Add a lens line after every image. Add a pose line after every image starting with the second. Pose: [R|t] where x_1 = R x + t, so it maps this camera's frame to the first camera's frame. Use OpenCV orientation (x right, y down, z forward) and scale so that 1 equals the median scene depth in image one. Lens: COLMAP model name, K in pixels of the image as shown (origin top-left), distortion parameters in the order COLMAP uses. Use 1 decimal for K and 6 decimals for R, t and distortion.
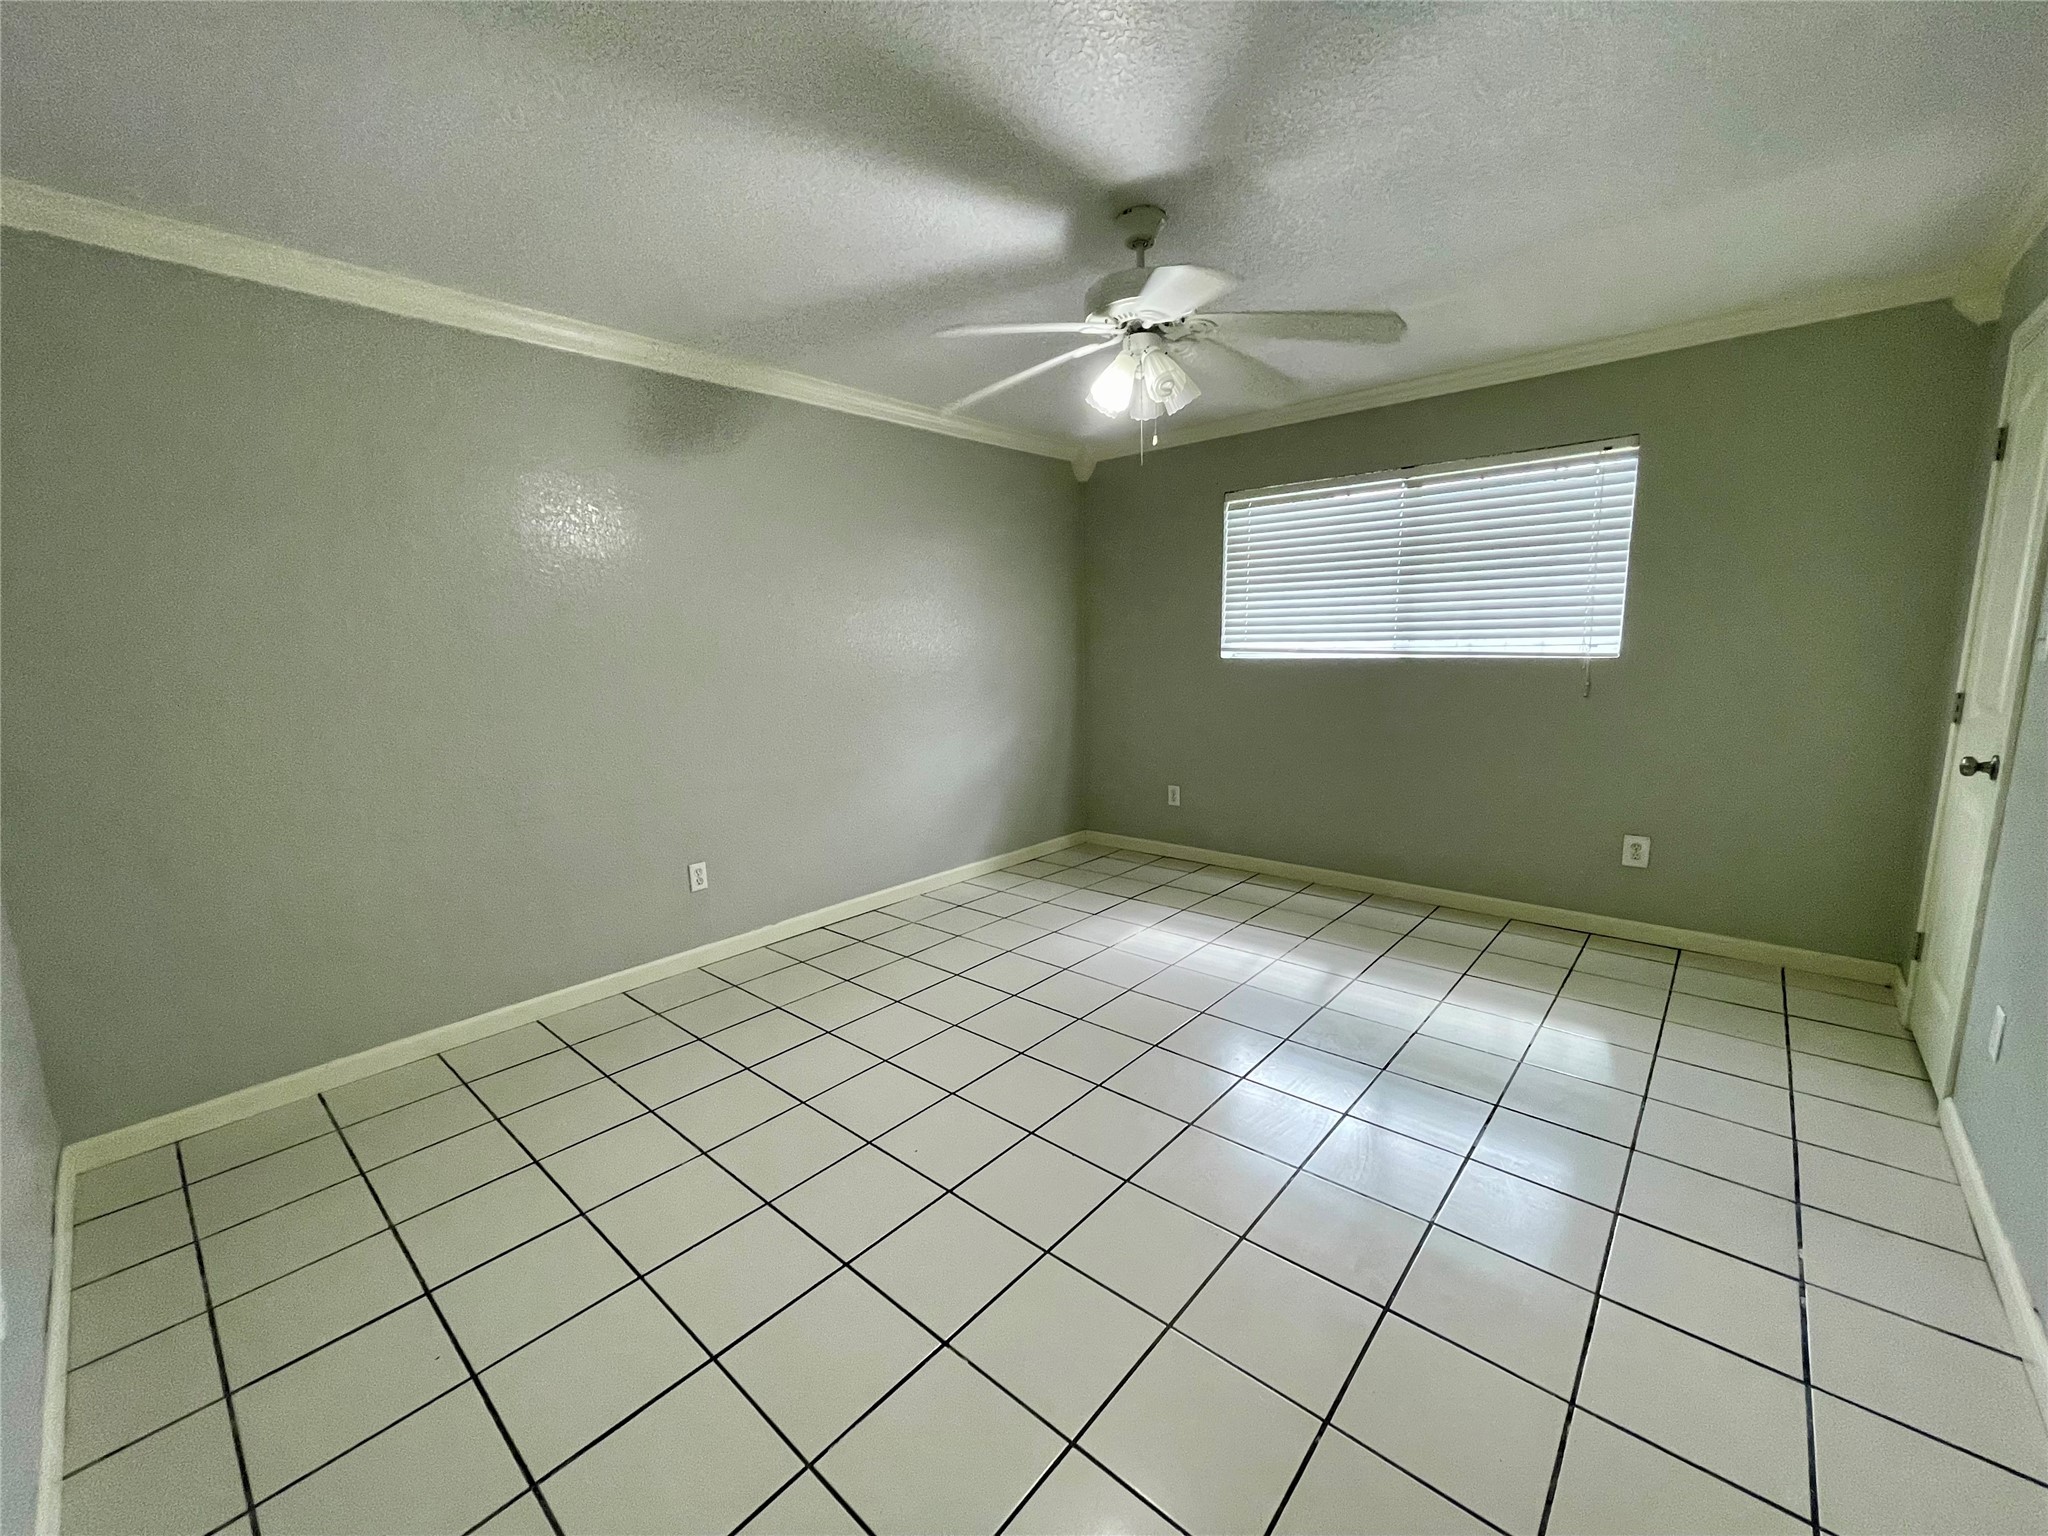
lens RADIAL K [[824.2, 0, 1023.2], [0, 824.2, 776.9], [0, 0, 1]] dist [-0.003396, -0.000013]
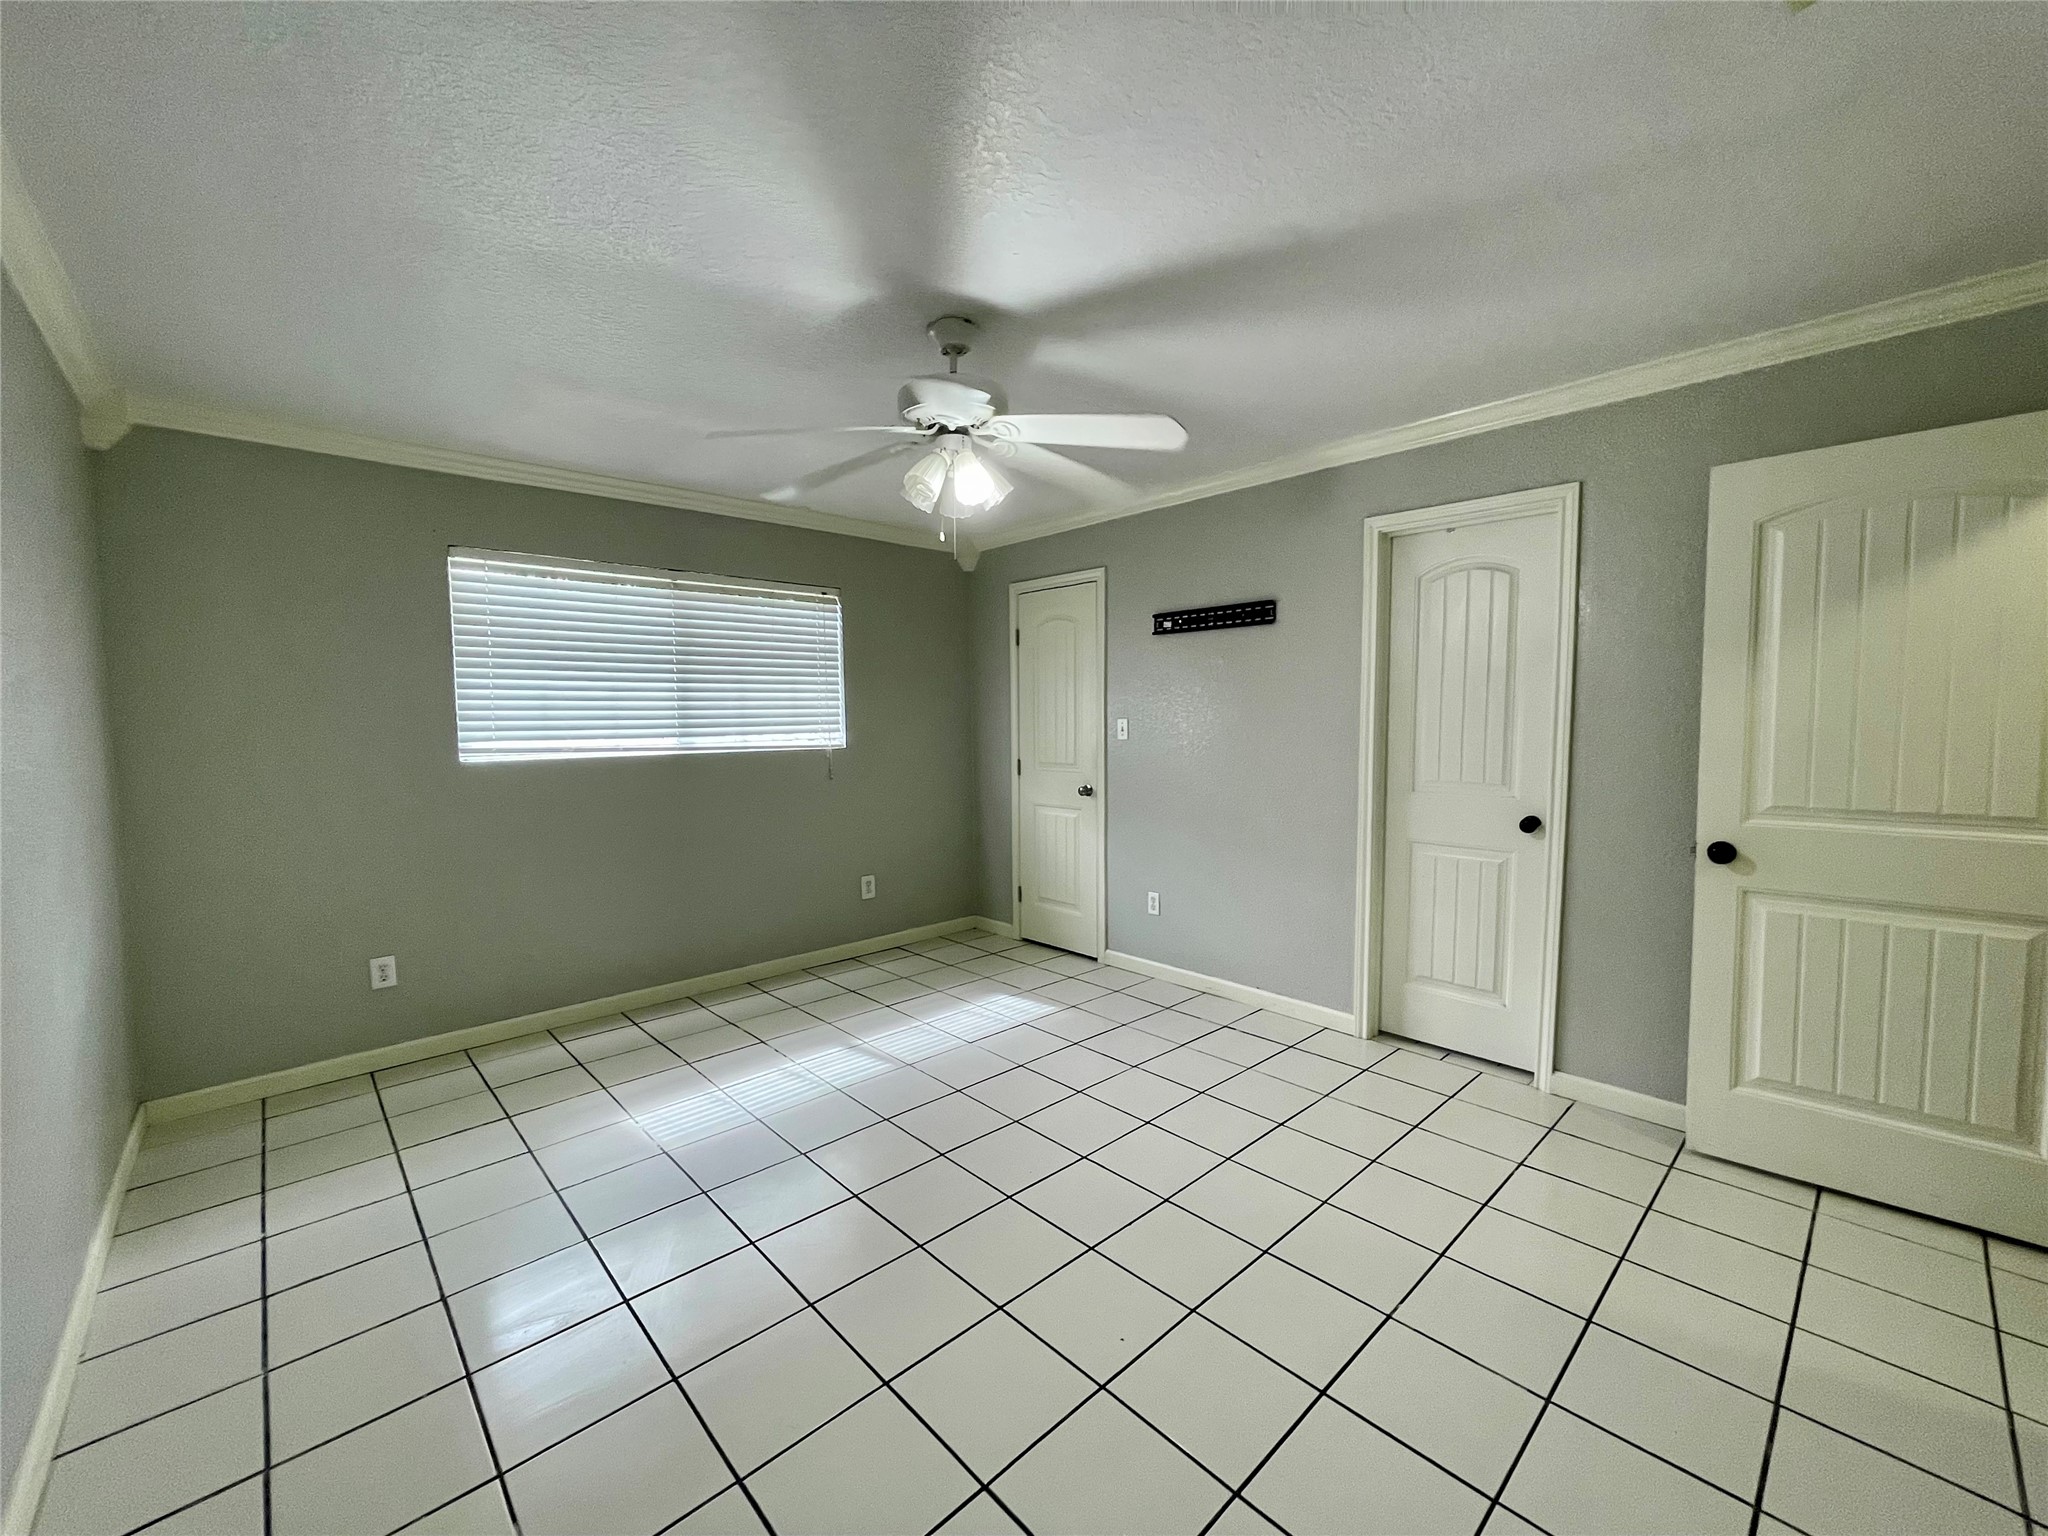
lens RADIAL K [[824.2, 0, 1030.2], [0, 824.2, 763.7], [0, 0, 1]] dist [-0.003396, -0.000013]
pose [[0.092397, -0.023790, 0.995438, -0.538996], [0.184349, 0.982840, 0.006377, -0.064605], [-0.978508, 0.182919, 0.095197, 0.520243]]
